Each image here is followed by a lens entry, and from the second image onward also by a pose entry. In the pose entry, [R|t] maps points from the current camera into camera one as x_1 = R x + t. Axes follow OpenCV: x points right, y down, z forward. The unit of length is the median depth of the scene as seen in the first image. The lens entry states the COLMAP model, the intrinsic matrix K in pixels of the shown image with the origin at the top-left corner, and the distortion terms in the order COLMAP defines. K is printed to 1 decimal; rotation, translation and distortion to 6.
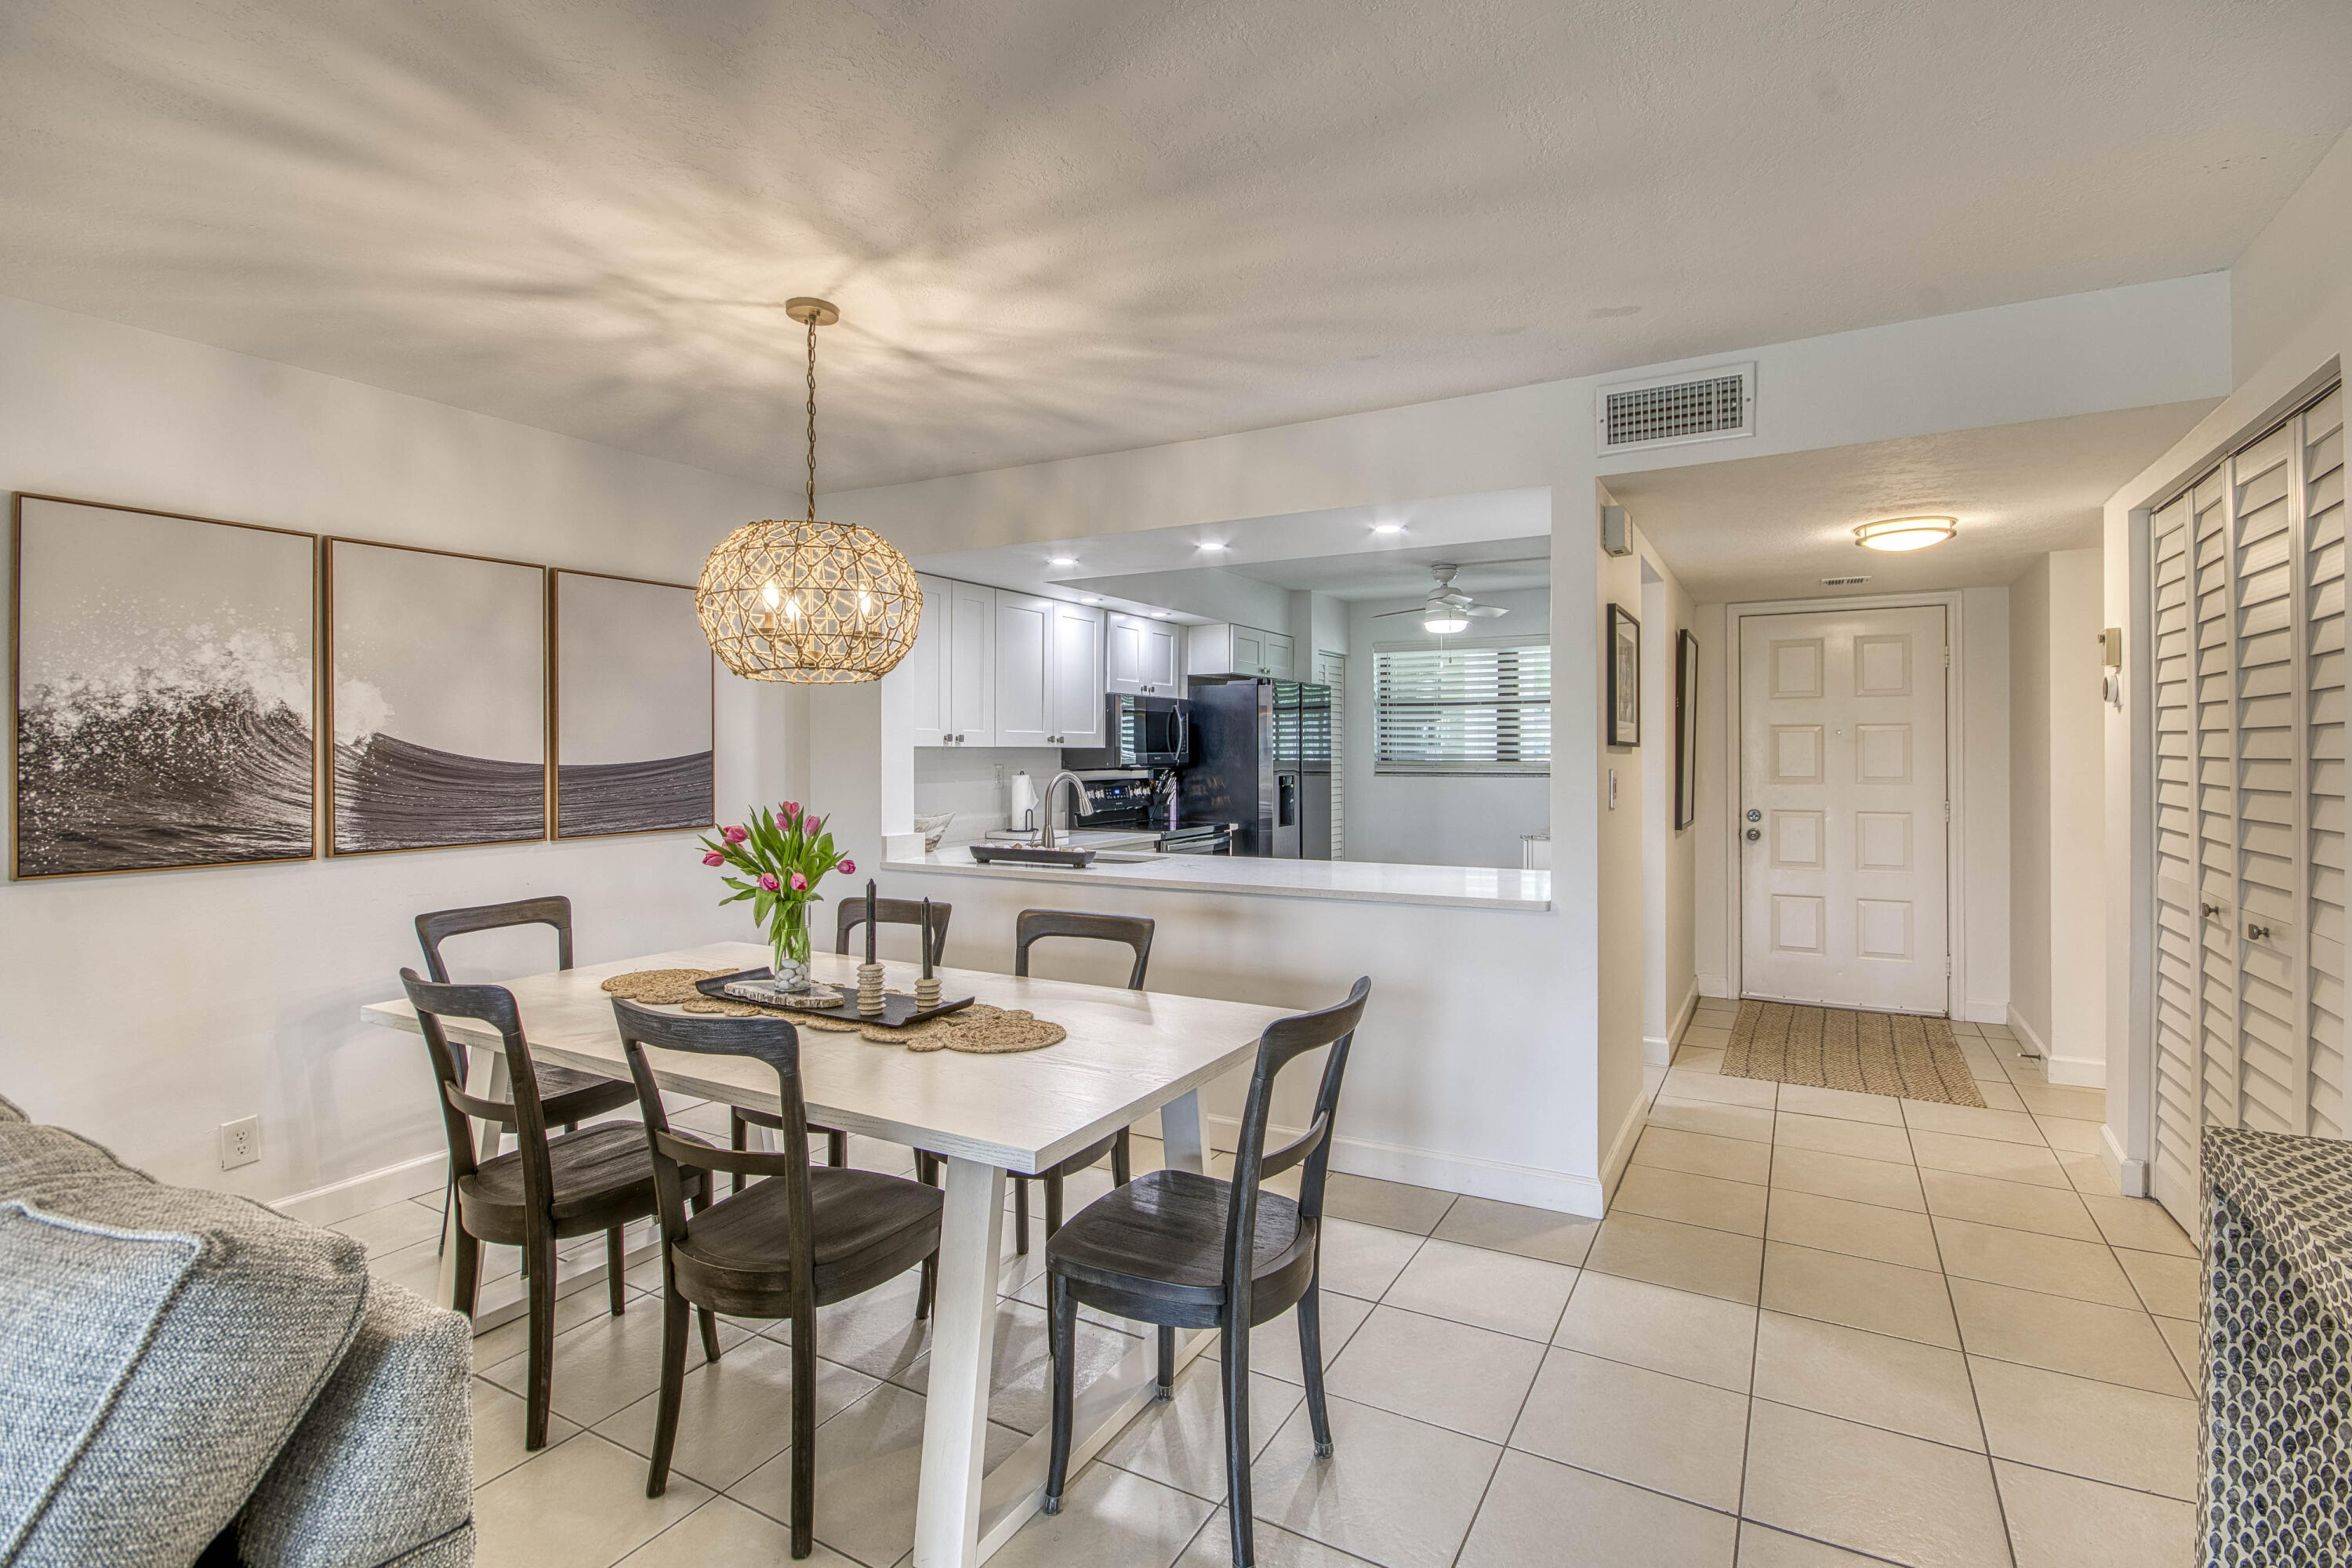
lens RADIAL K [[1101.3, 0, 1202.5], [0, 1101.3, 756.3], [0, 0, 1]] dist [-0.001190, 0.000093]
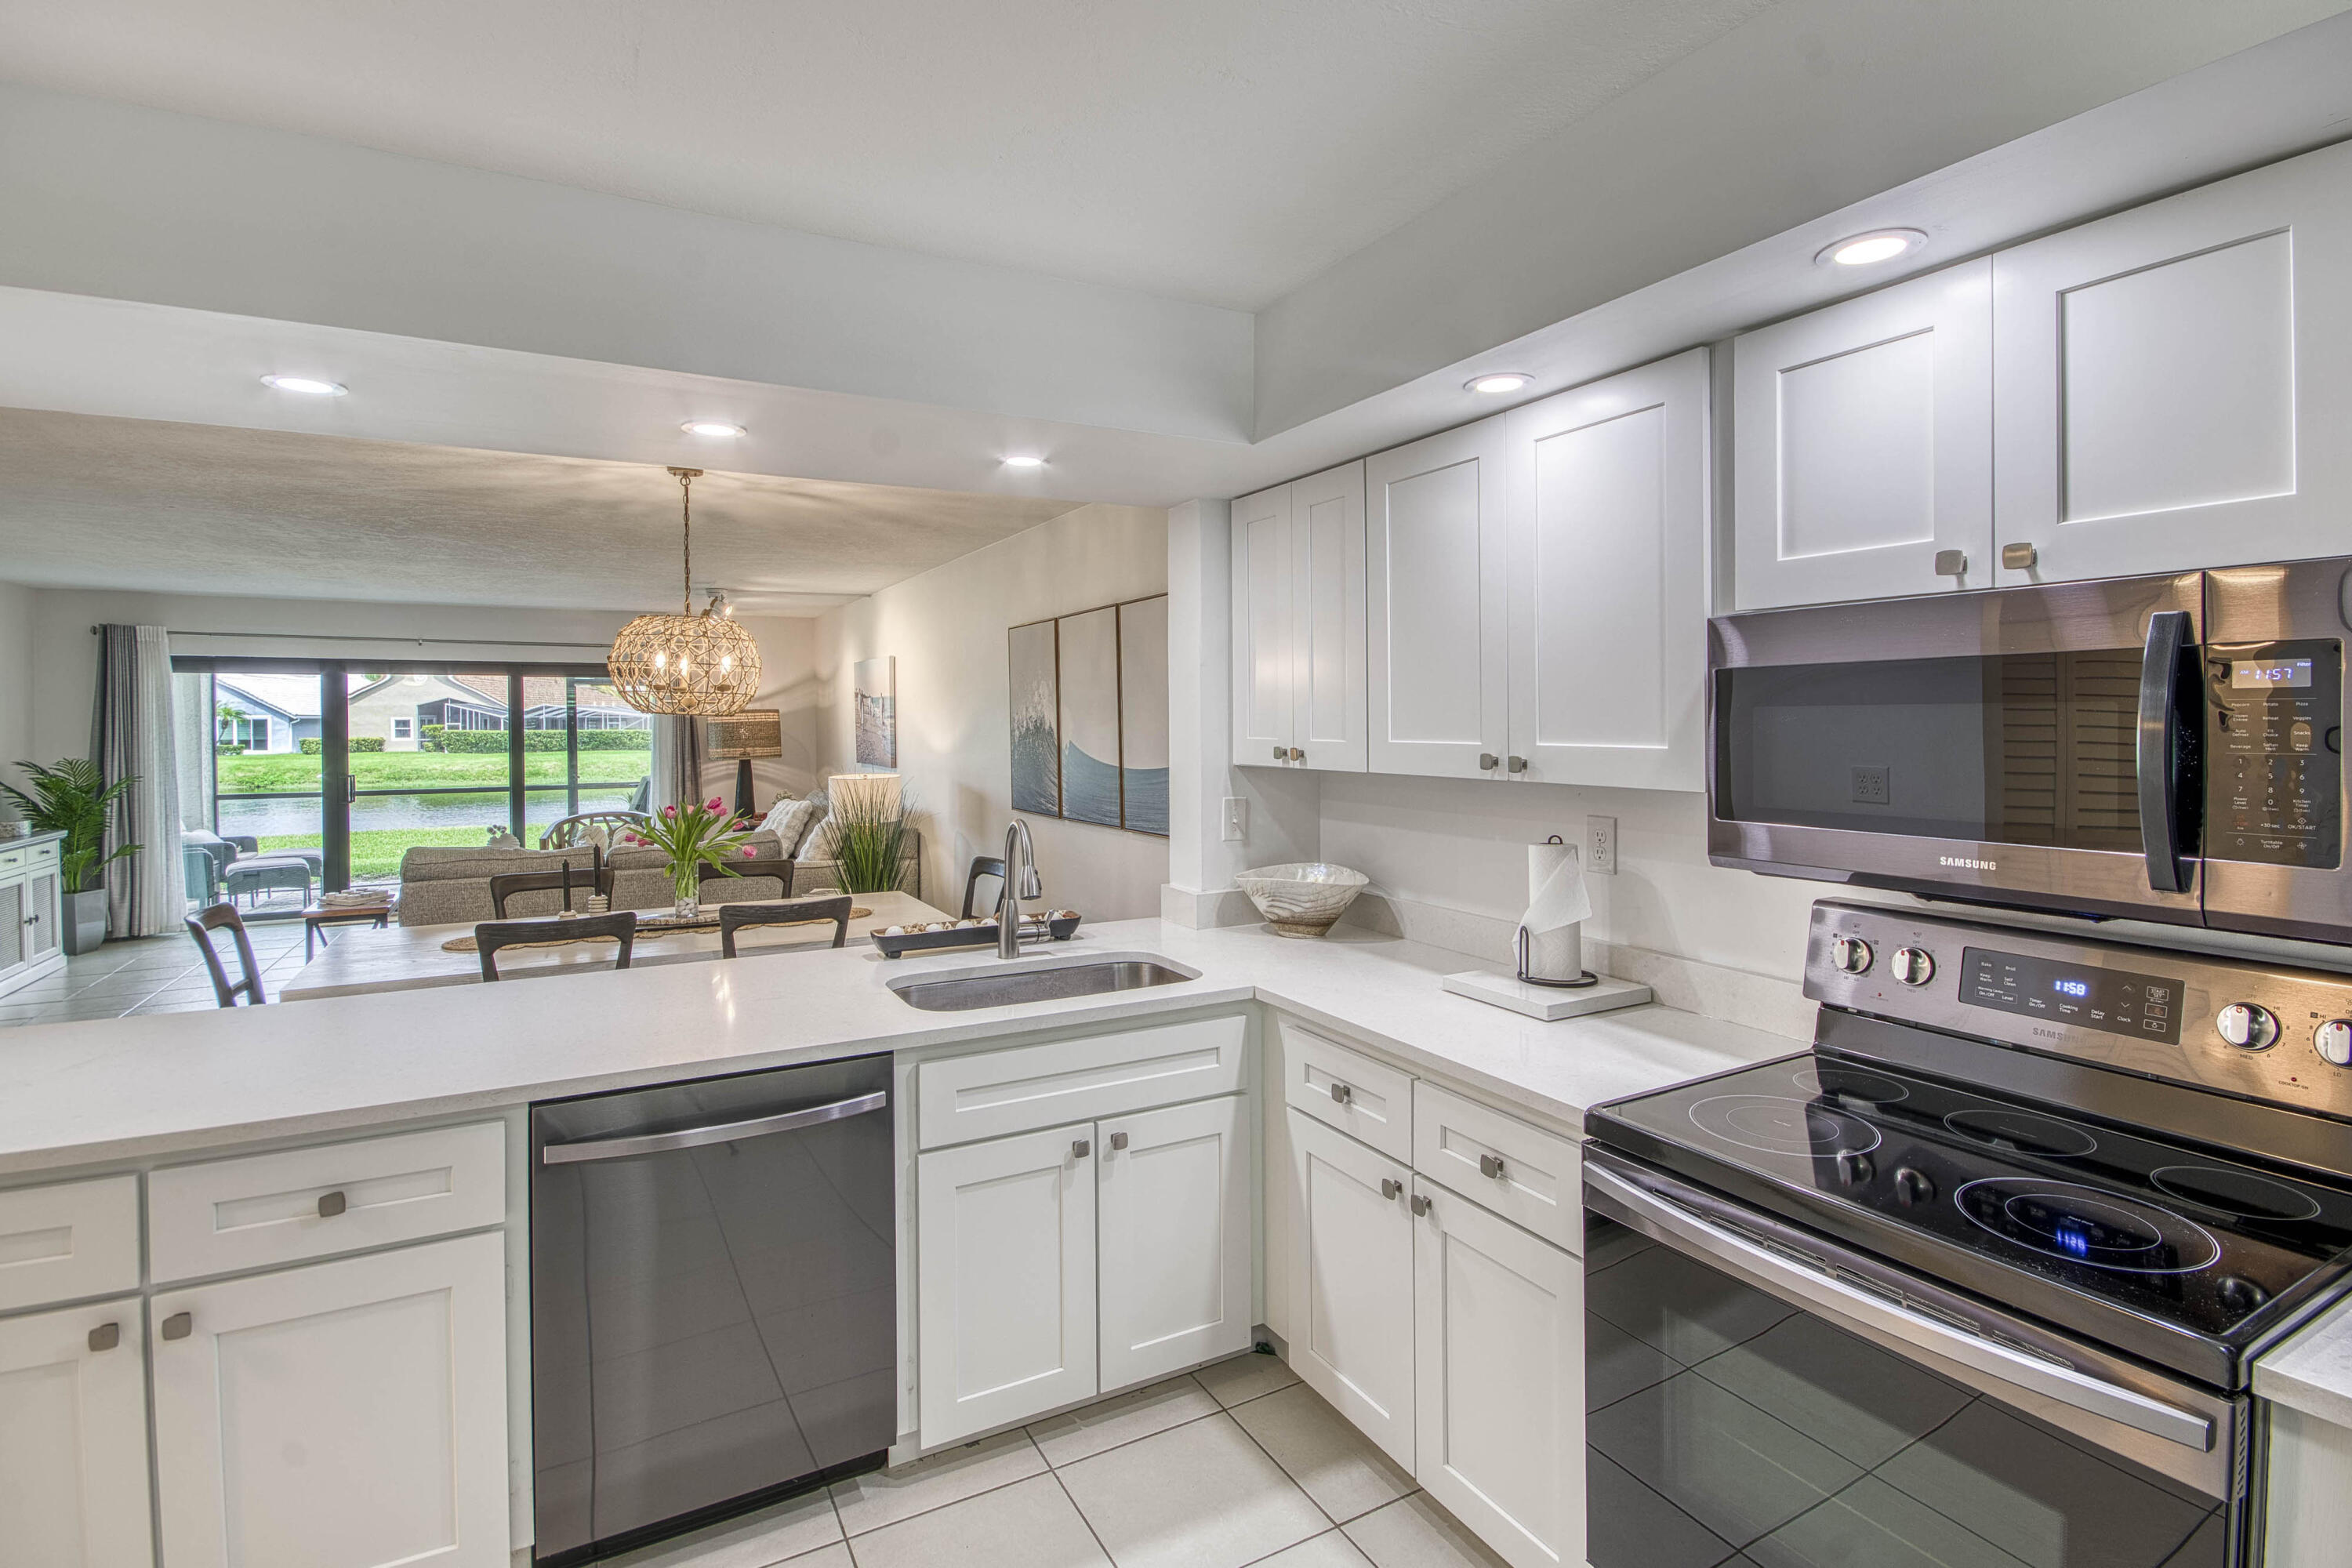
lens RADIAL K [[1133.0, 0, 1177.6], [0, 1133.0, 731.7], [0, 0, 1]] dist [0.010588, -0.012832]
pose [[-0.538256, 0.015633, -0.842637, 0.389871], [0.002653, 0.999854, 0.016856, -0.047841], [0.842777, 0.006837, -0.538219, 1.581558]]
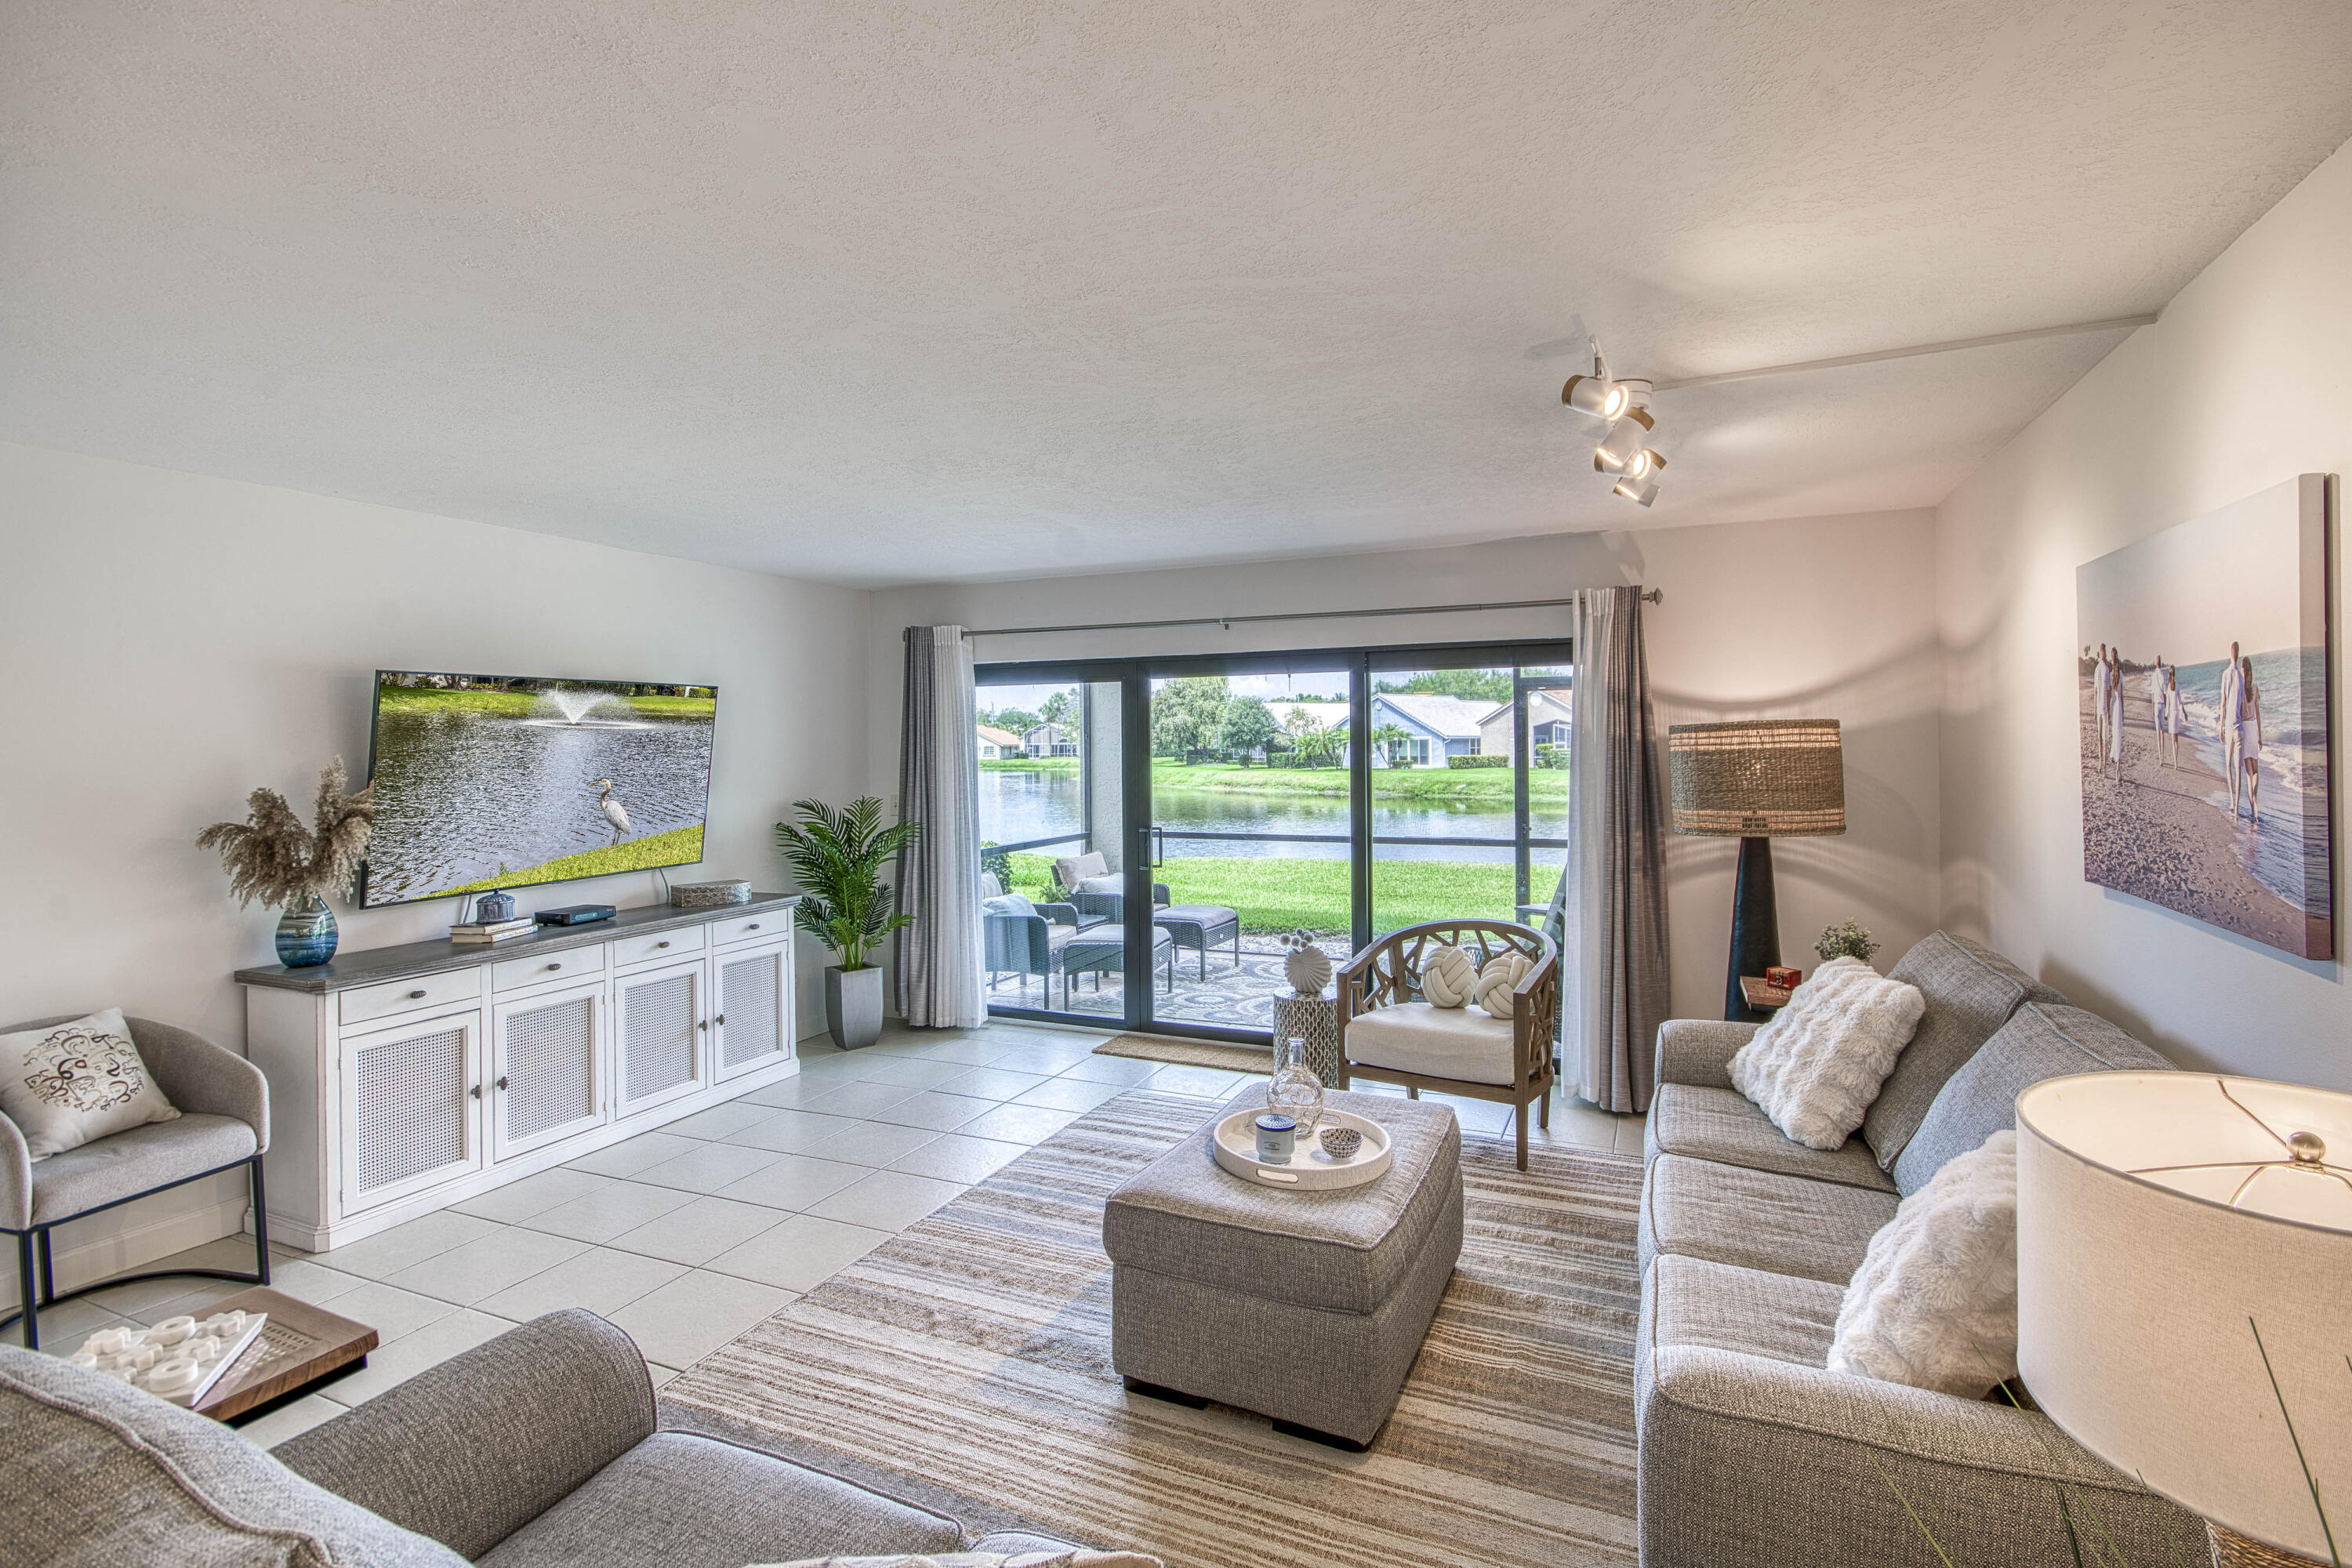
lens RADIAL K [[1097.3, 0, 1201.4], [0, 1097.3, 756.3], [0, 0, 1]] dist [0.001832, -0.000183]
pose [[-0.994887, 0.015024, -0.099871, -0.501594], [0.013532, 0.999787, 0.015604, -0.047454], [0.100084, 0.014173, -0.994878, 0.513630]]
